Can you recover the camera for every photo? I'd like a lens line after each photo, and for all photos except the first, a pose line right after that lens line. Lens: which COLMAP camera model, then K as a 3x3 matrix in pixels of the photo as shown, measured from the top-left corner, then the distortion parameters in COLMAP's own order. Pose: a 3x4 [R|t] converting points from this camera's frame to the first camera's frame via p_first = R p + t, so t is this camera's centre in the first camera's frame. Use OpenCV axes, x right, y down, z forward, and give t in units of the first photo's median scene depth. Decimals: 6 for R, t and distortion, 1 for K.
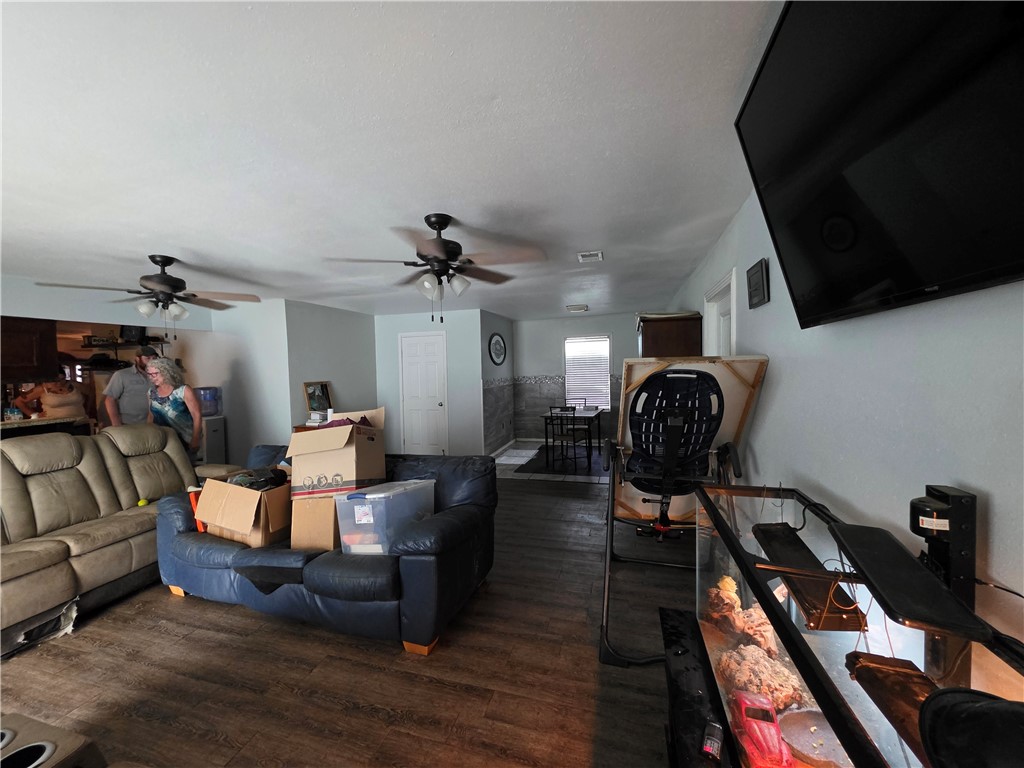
lens RADIAL K [[412.2, 0, 510.6], [0, 412.2, 382.7], [0, 0, 1]] dist [-0.002638, -0.000331]
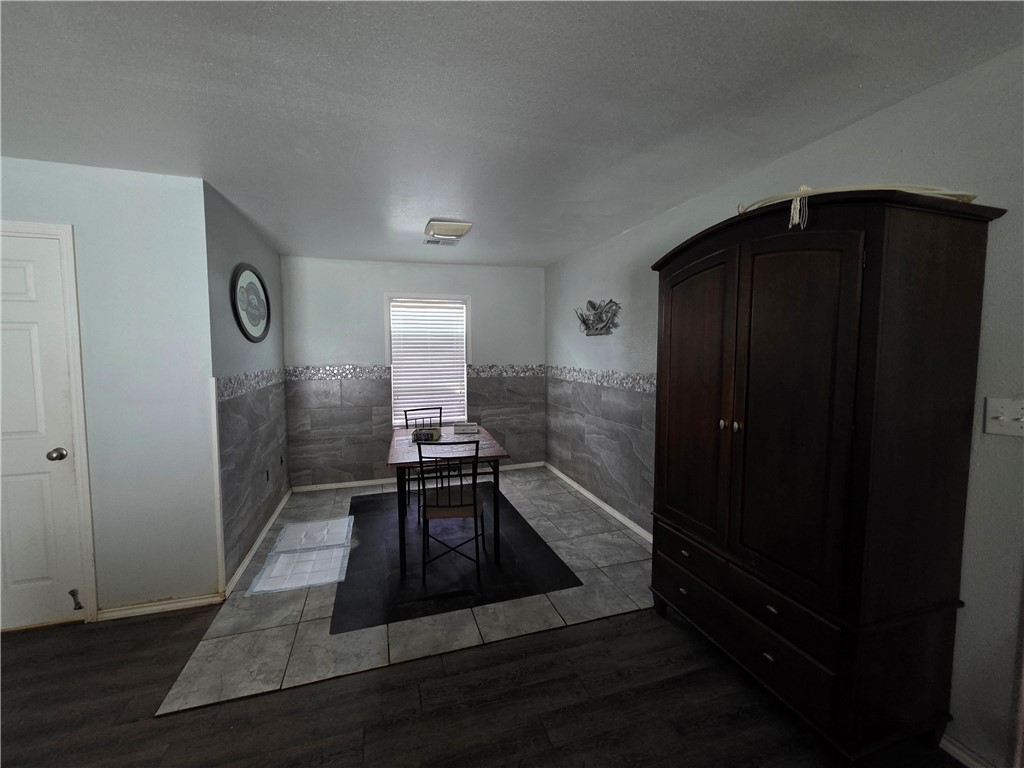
lens RADIAL K [[412.2, 0, 510.7], [0, 412.2, 382.7], [0, 0, 1]] dist [-0.002638, -0.000331]
pose [[0.831266, -0.019967, 0.555517, -0.044288], [0.002334, 0.999471, 0.032431, -0.011922], [-0.555871, -0.025662, 0.830873, 0.455570]]
